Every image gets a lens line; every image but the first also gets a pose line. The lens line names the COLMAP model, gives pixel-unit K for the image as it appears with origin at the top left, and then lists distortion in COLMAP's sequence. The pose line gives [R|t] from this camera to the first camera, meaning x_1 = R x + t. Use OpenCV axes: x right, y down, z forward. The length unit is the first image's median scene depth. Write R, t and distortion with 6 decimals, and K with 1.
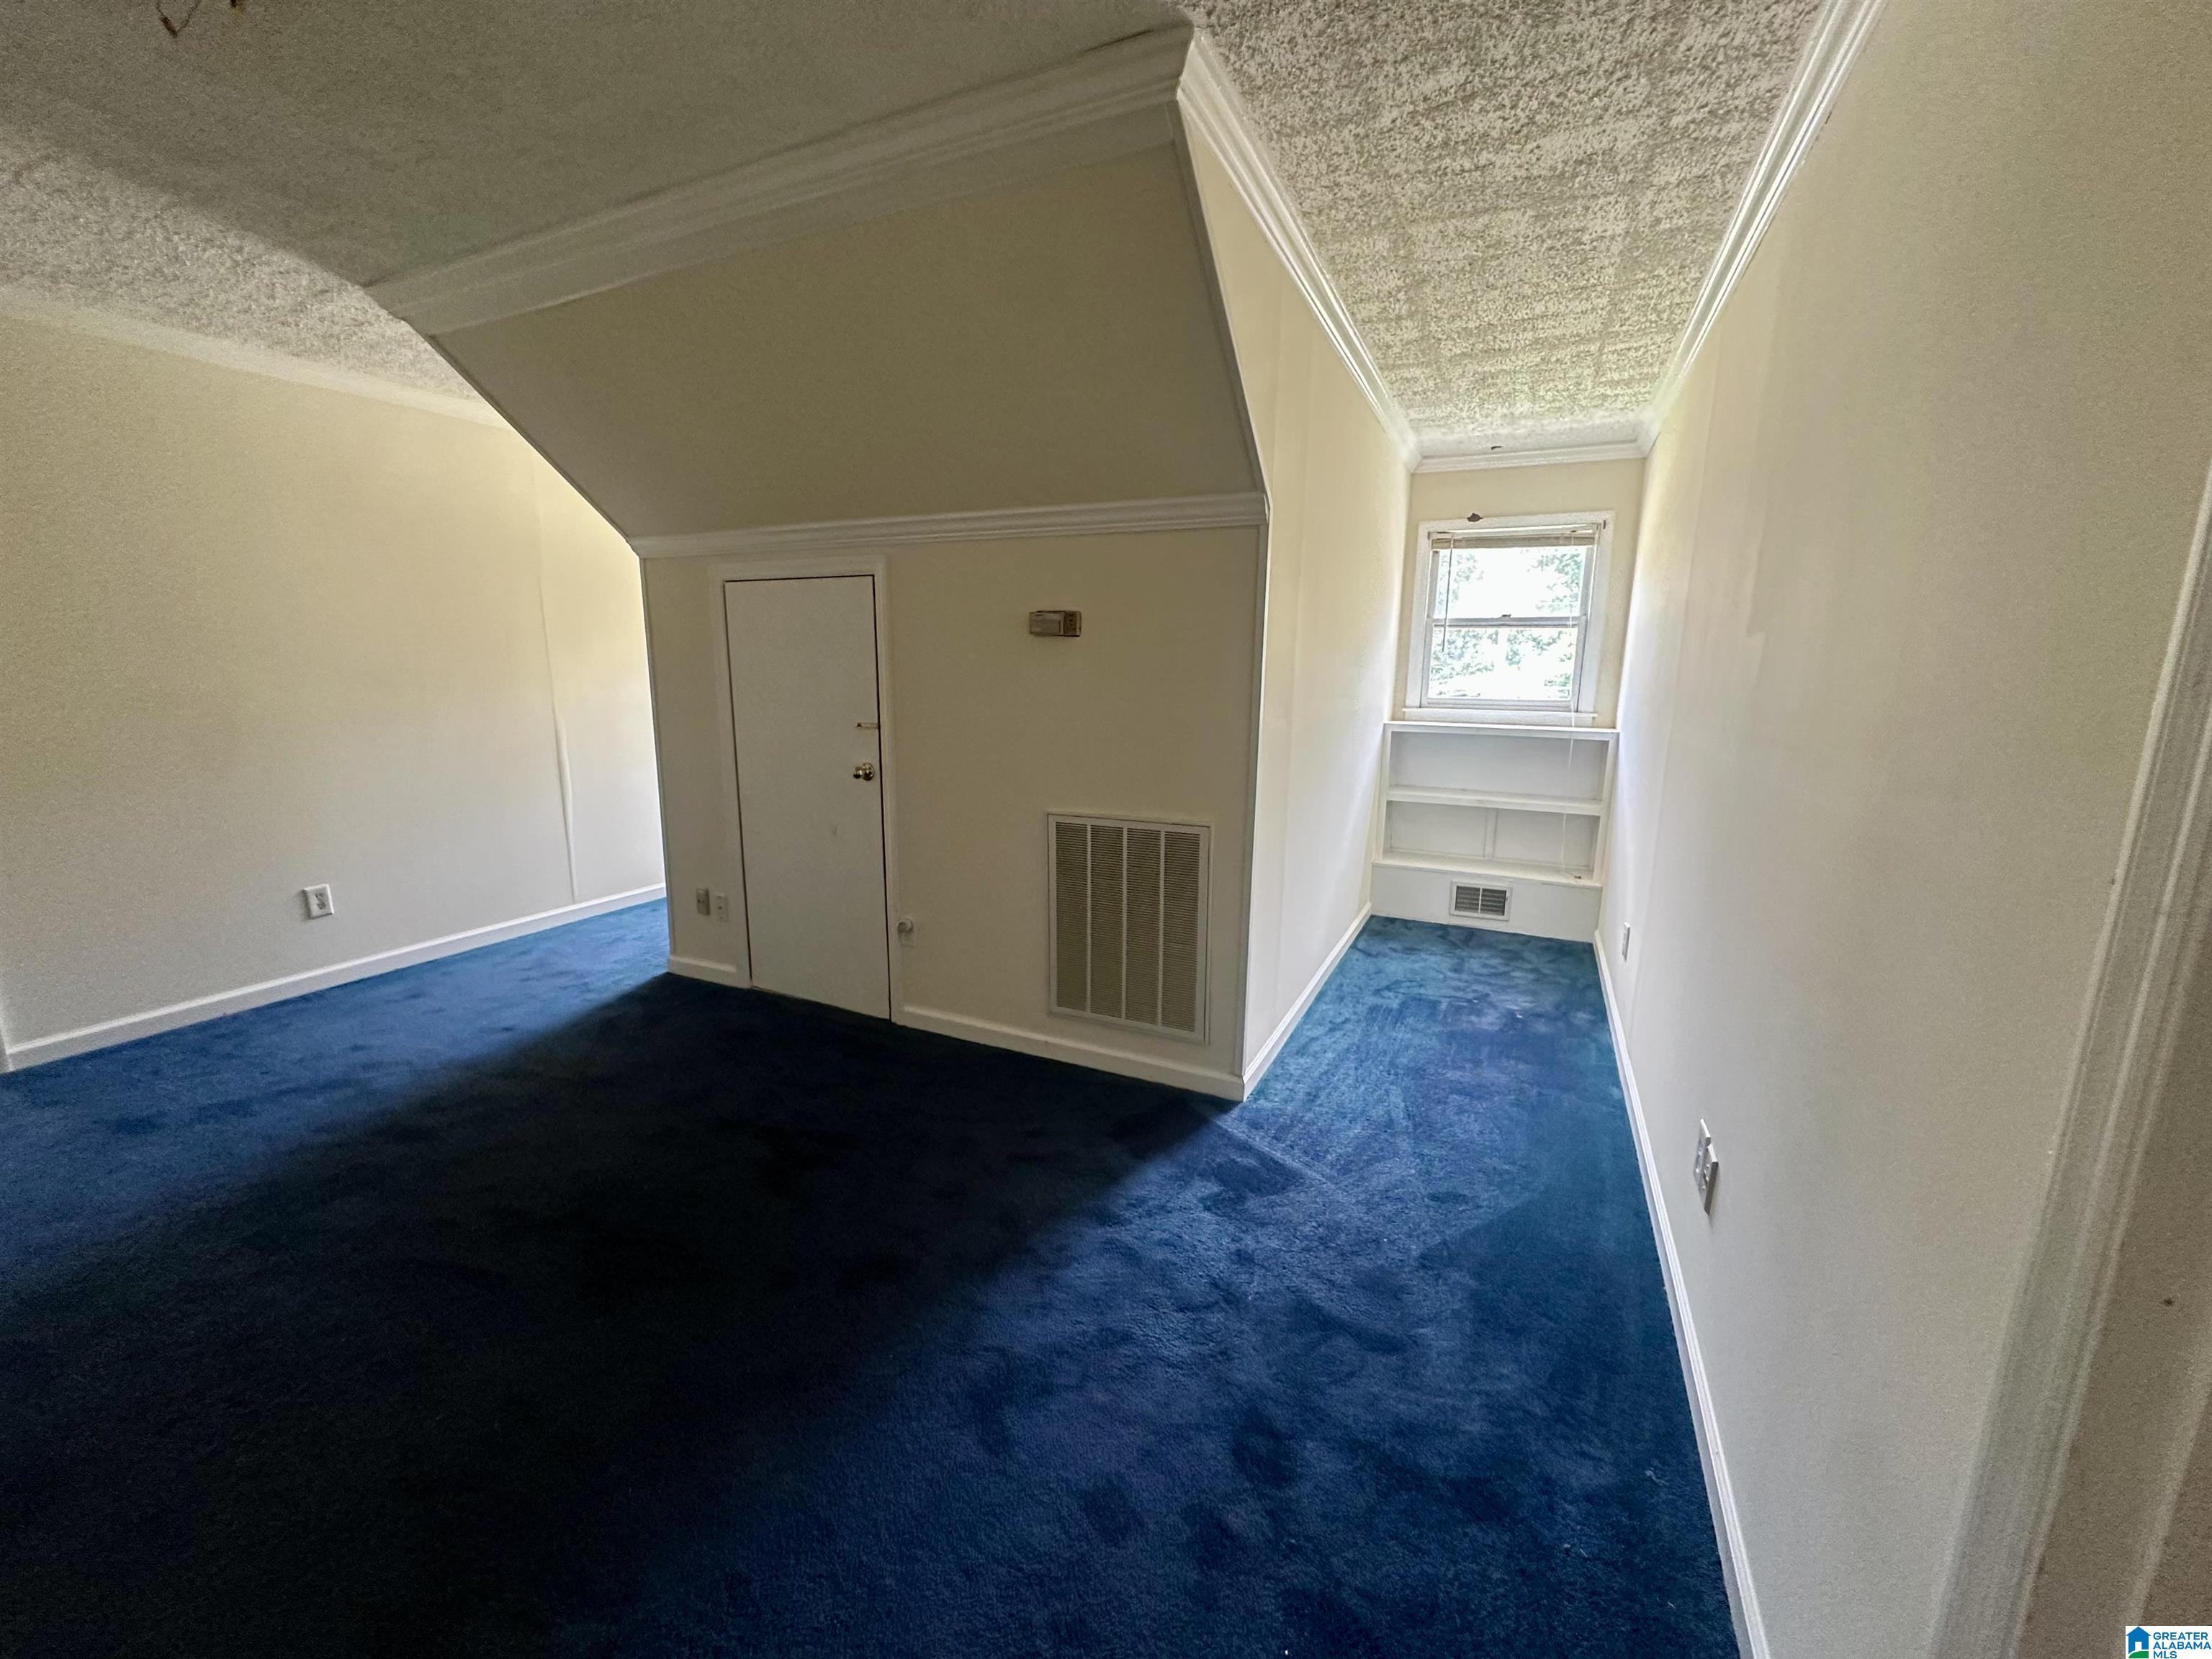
lens RADIAL K [[882.5, 0, 1105.5], [0, 882.5, 820.7], [0, 0, 1]] dist [-0.001905, -0.000159]
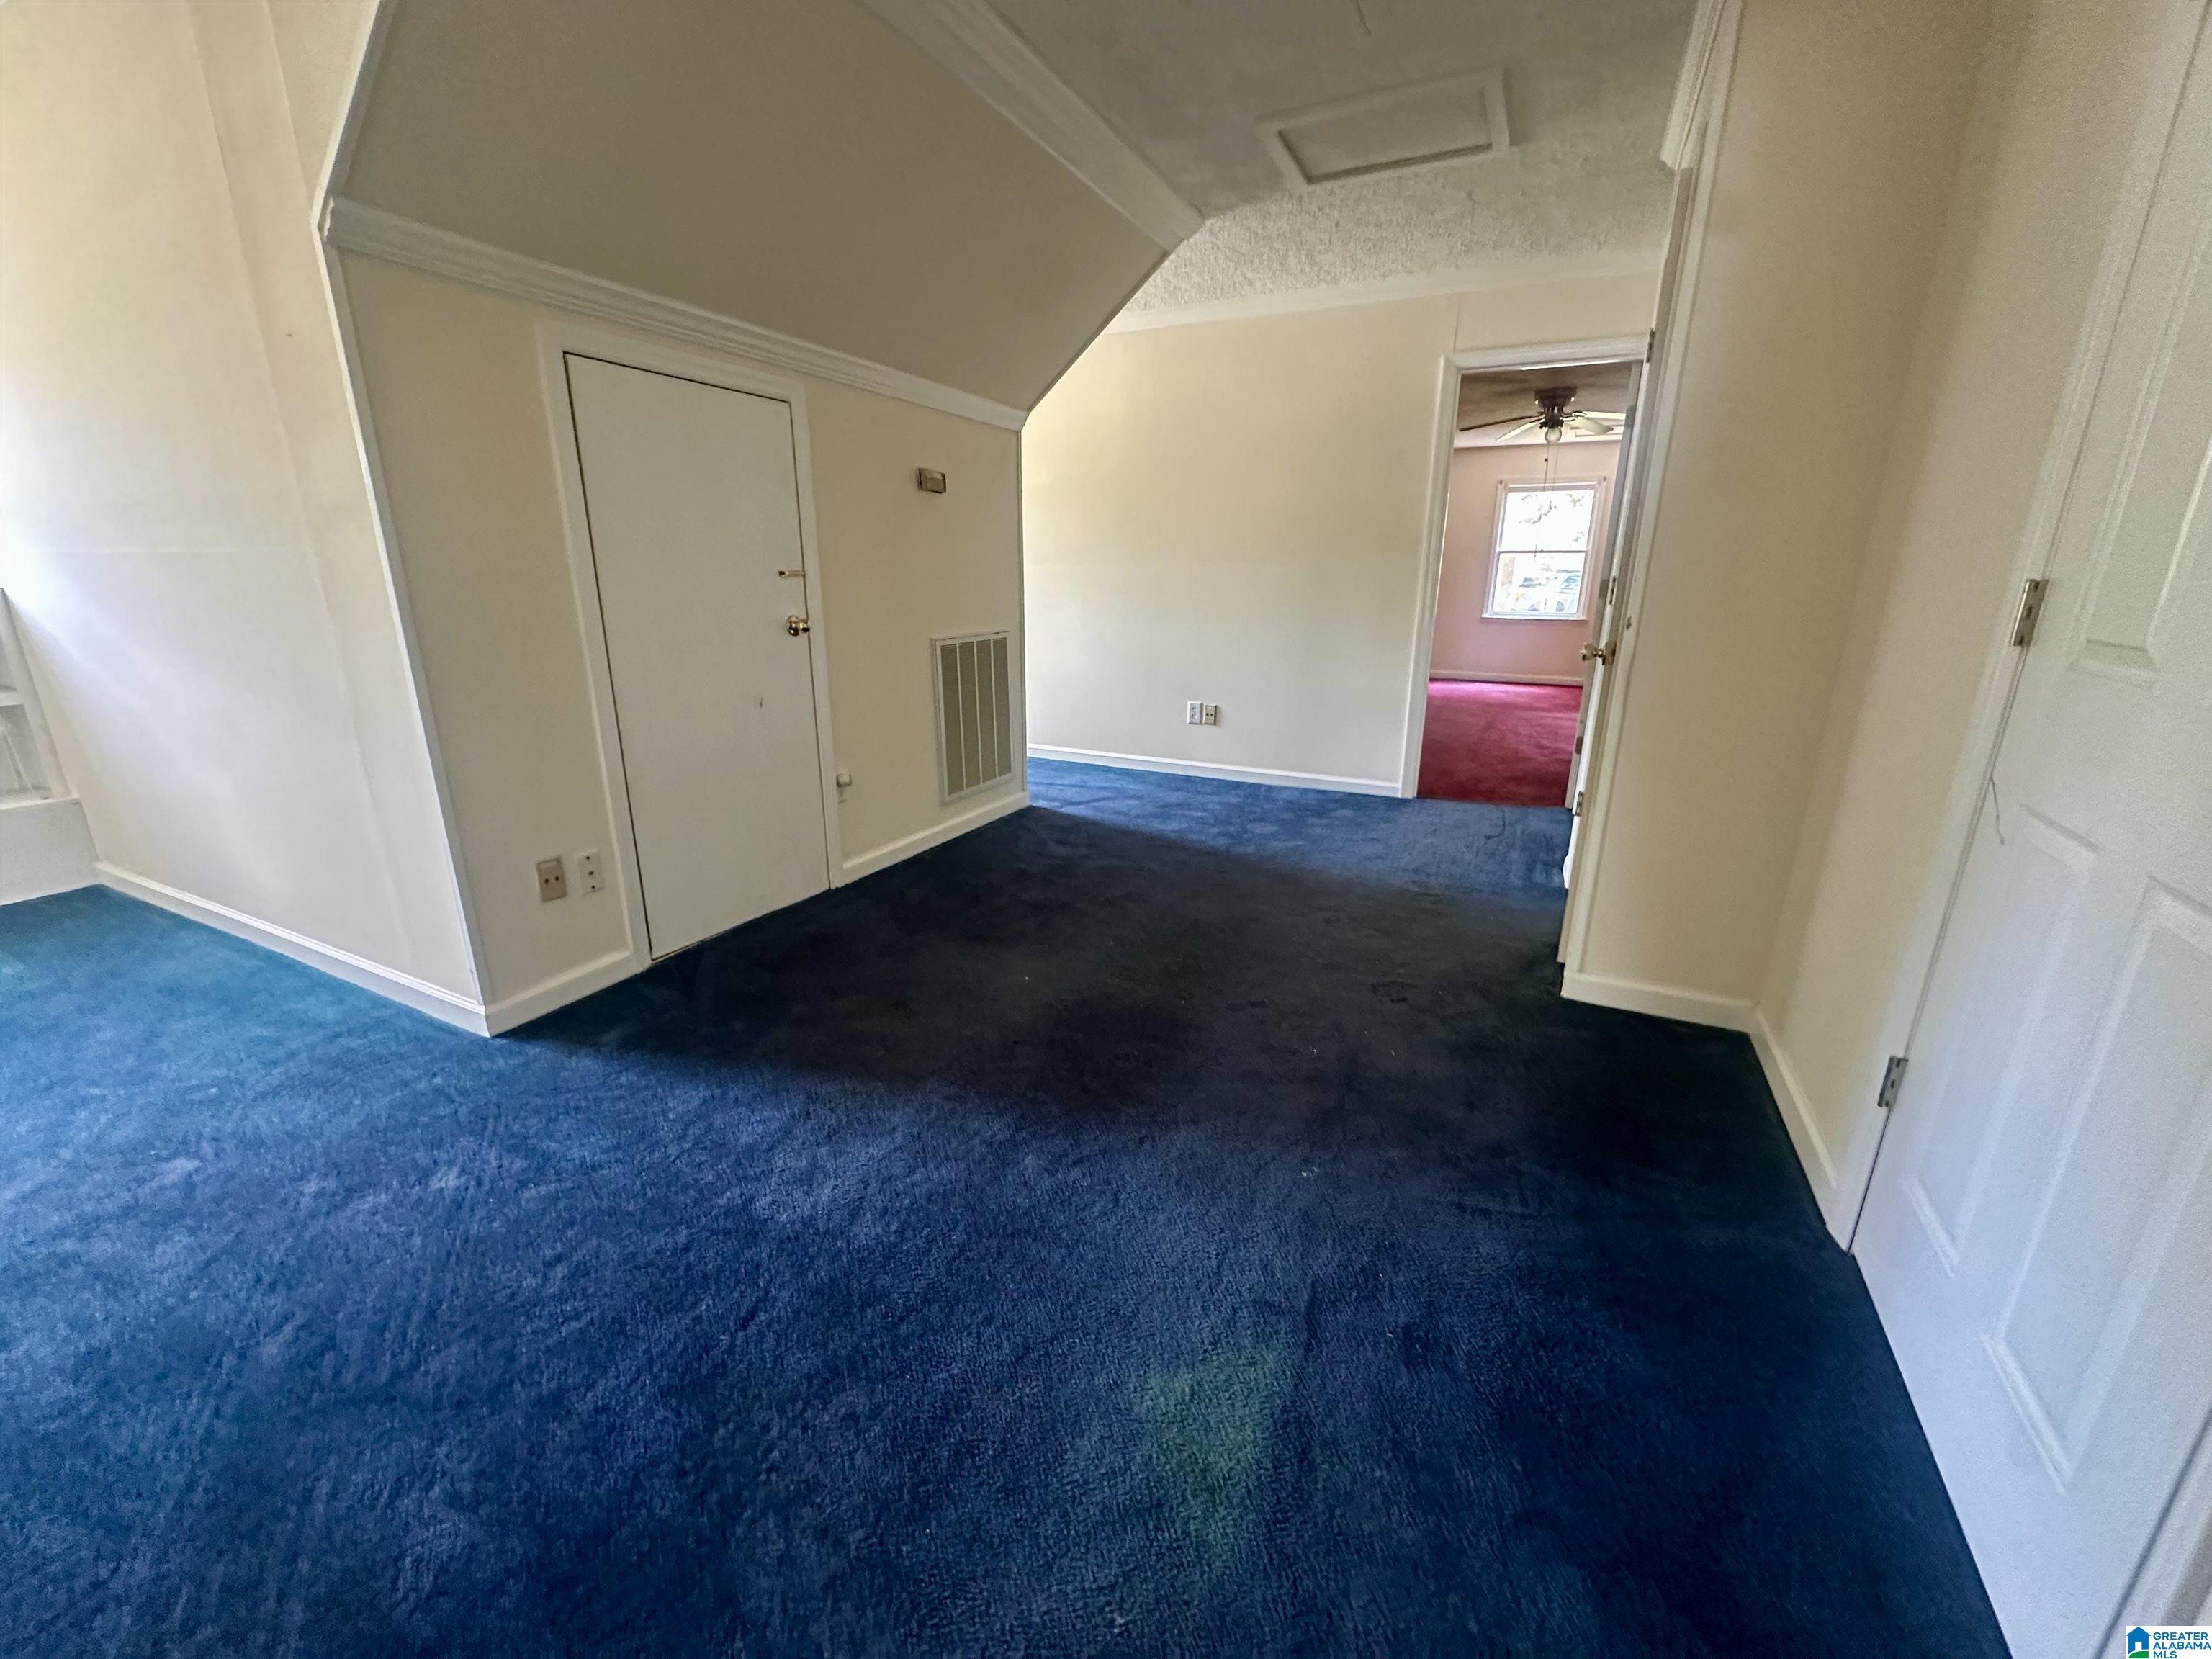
lens RADIAL K [[882.5, 0, 1104.4], [0, 882.5, 833.6], [0, 0, 1]] dist [-0.001905, -0.000159]
pose [[0.019236, -0.296374, 0.954878, -1.298227], [0.161638, 0.943413, 0.289560, -0.070661], [-0.986663, 0.148775, 0.066053, 0.715732]]
